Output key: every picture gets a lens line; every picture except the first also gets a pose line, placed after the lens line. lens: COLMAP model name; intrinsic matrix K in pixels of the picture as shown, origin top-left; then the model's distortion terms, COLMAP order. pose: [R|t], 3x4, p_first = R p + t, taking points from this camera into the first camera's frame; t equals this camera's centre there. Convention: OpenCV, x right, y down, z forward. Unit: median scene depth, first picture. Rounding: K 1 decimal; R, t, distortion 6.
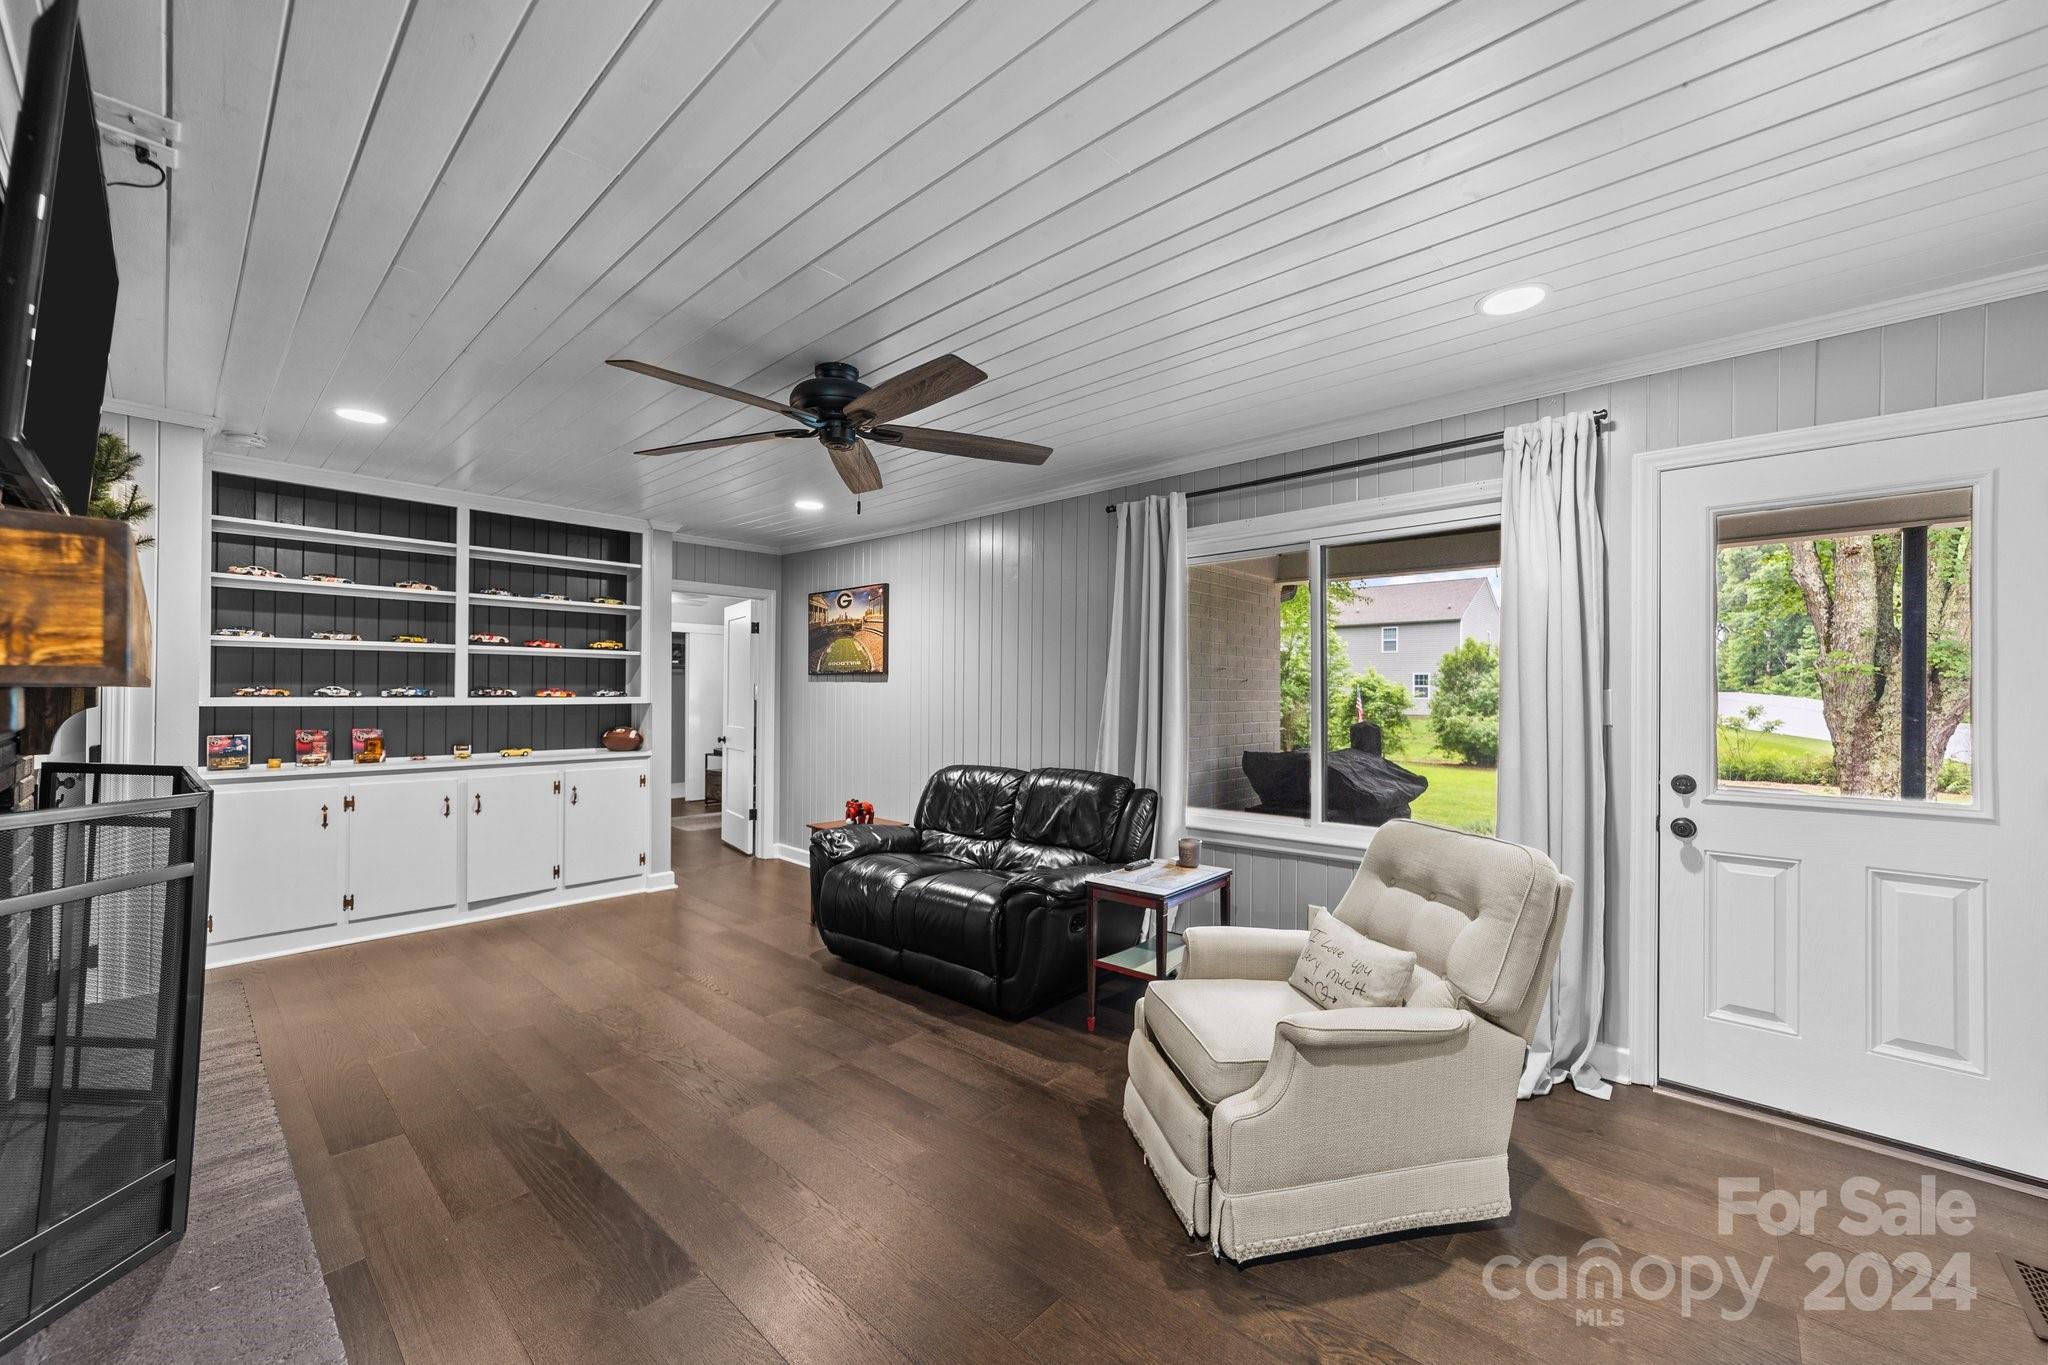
lens RADIAL K [[779.9, 0, 1018.5], [0, 779.9, 689.2], [0, 0, 1]] dist [0.000700, 0.000253]
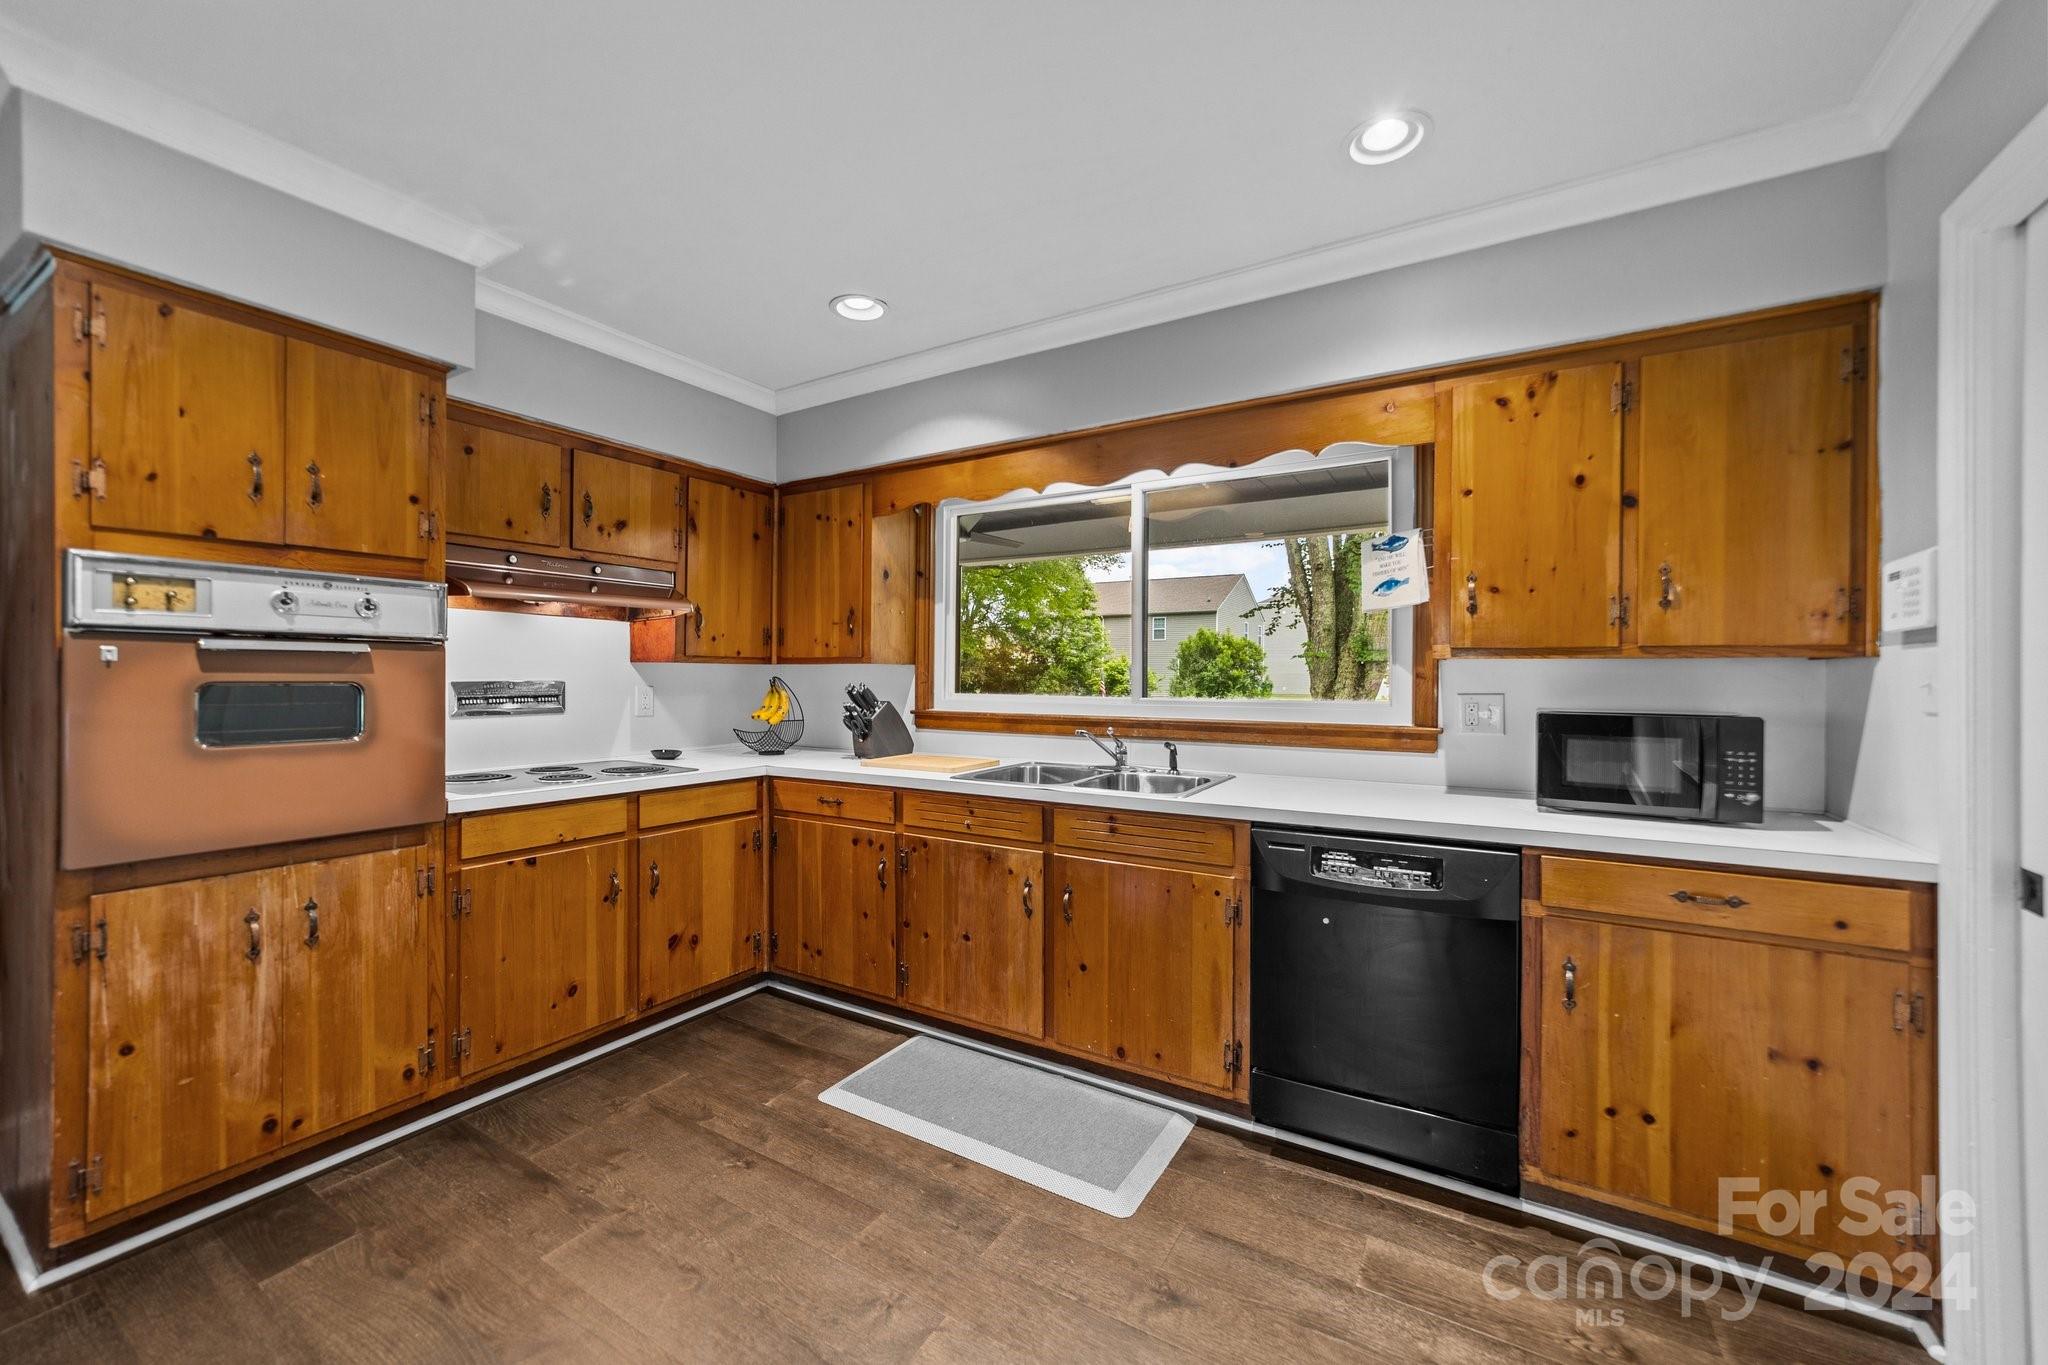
lens RADIAL K [[783.9, 0, 1028.9], [0, 783.9, 678.8], [0, 0, 1]] dist [-0.020381, 0.009348]
pose [[0.980061, 0.001960, 0.198686, 0.116839], [-0.003181, 0.999978, 0.005827, 0.002626], [-0.198670, -0.006343, 0.980046, -0.074968]]
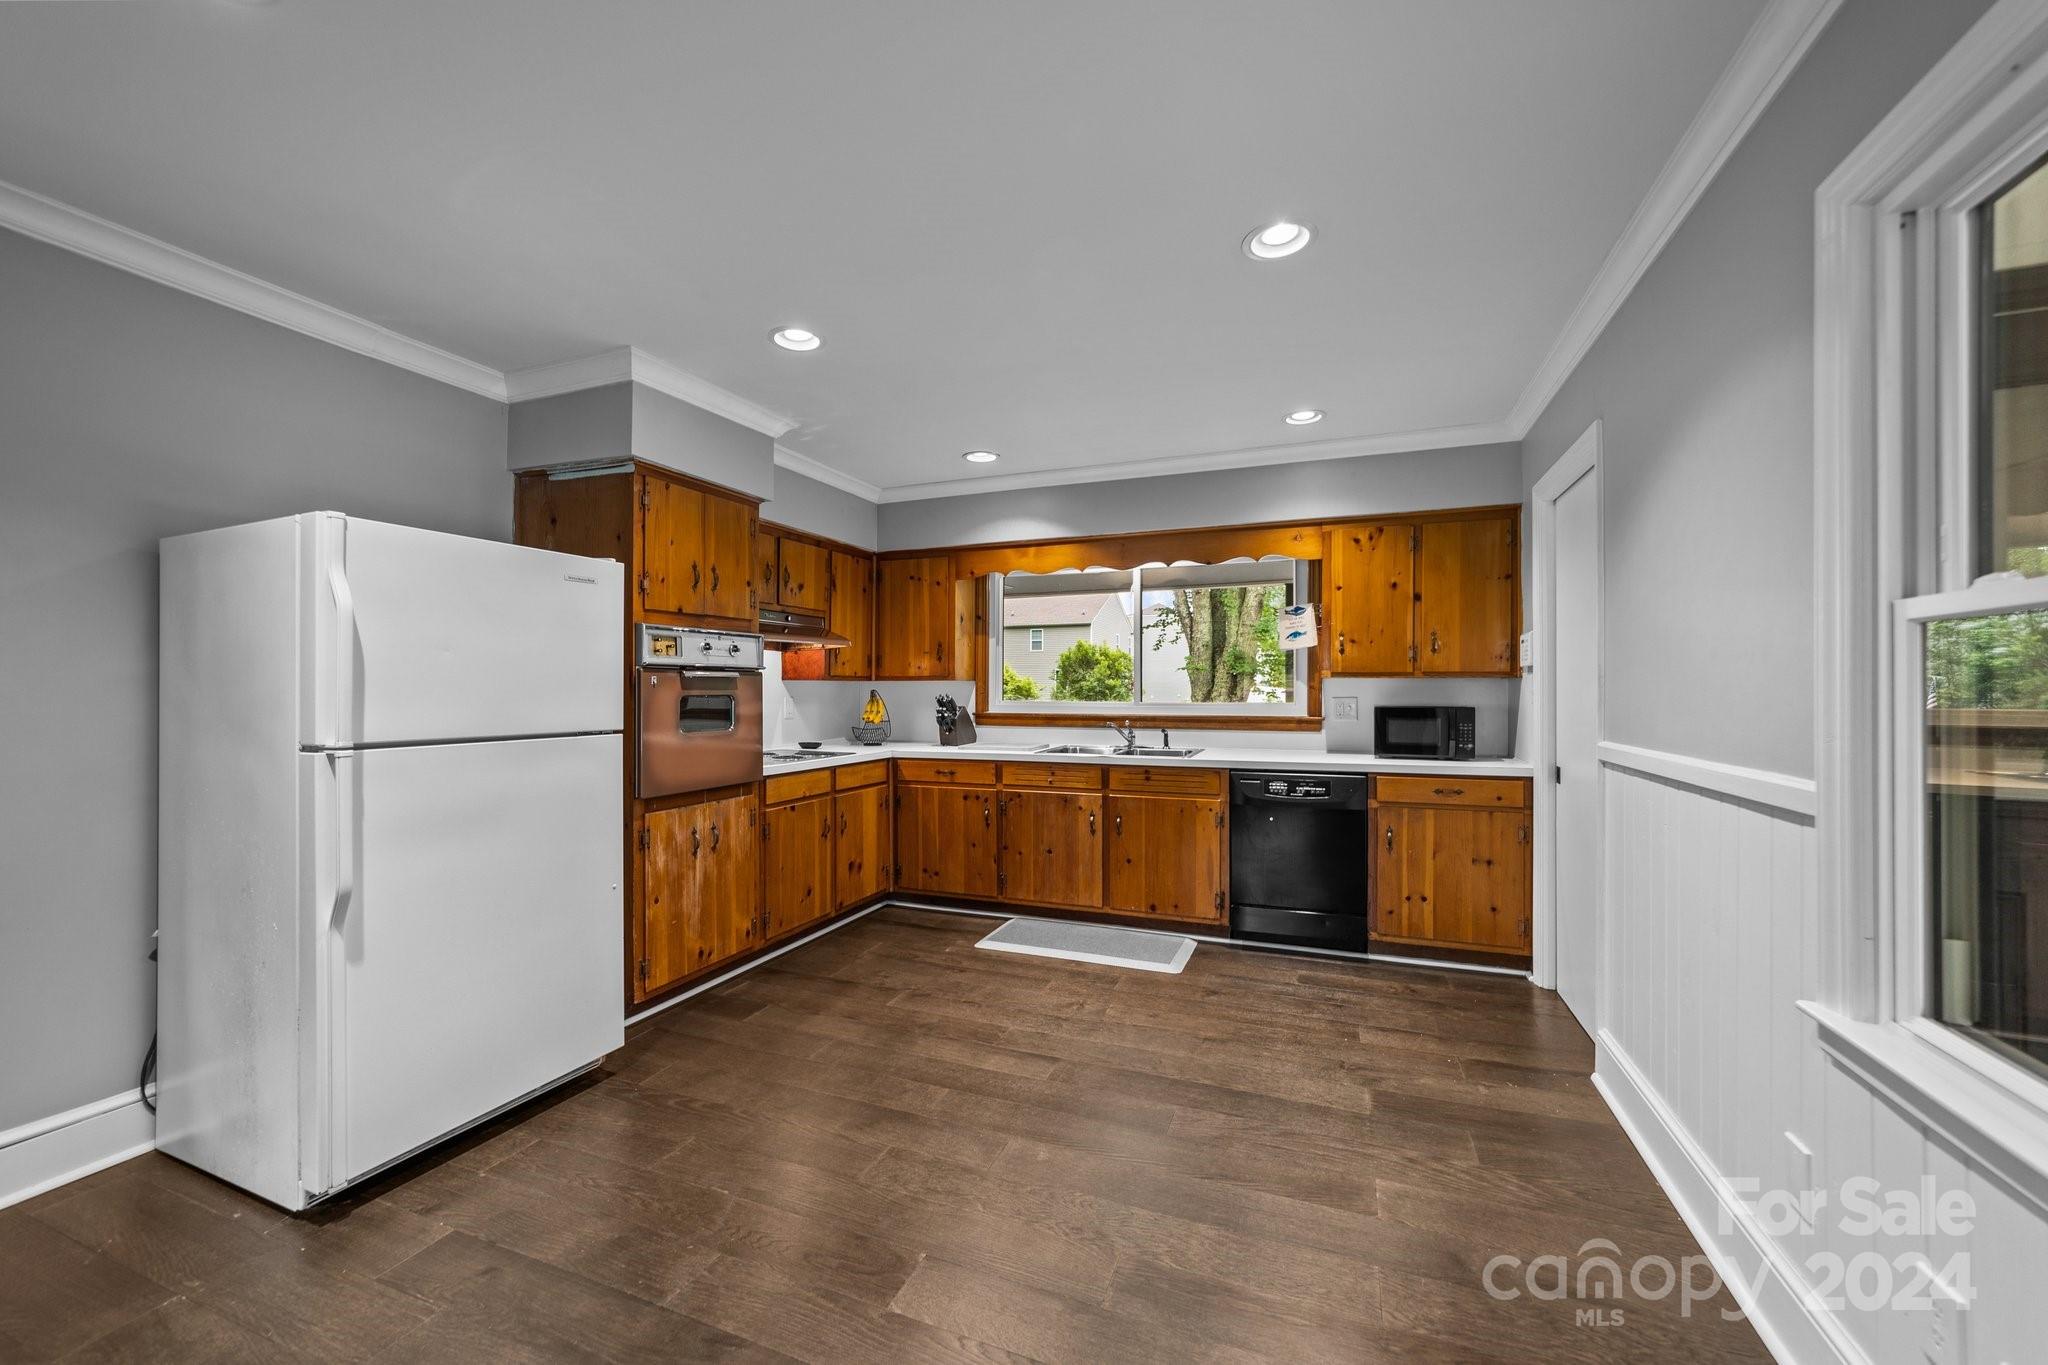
lens RADIAL K [[789.8, 0, 1025.1], [0, 789.8, 690.6], [0, 0, 1]] dist [-0.017519, 0.000009]
pose [[0.934862, -0.004551, 0.354982, 0.072863], [0.001764, 0.999965, 0.008174, 0.001992], [-0.355007, -0.007015, 0.934837, -0.119153]]
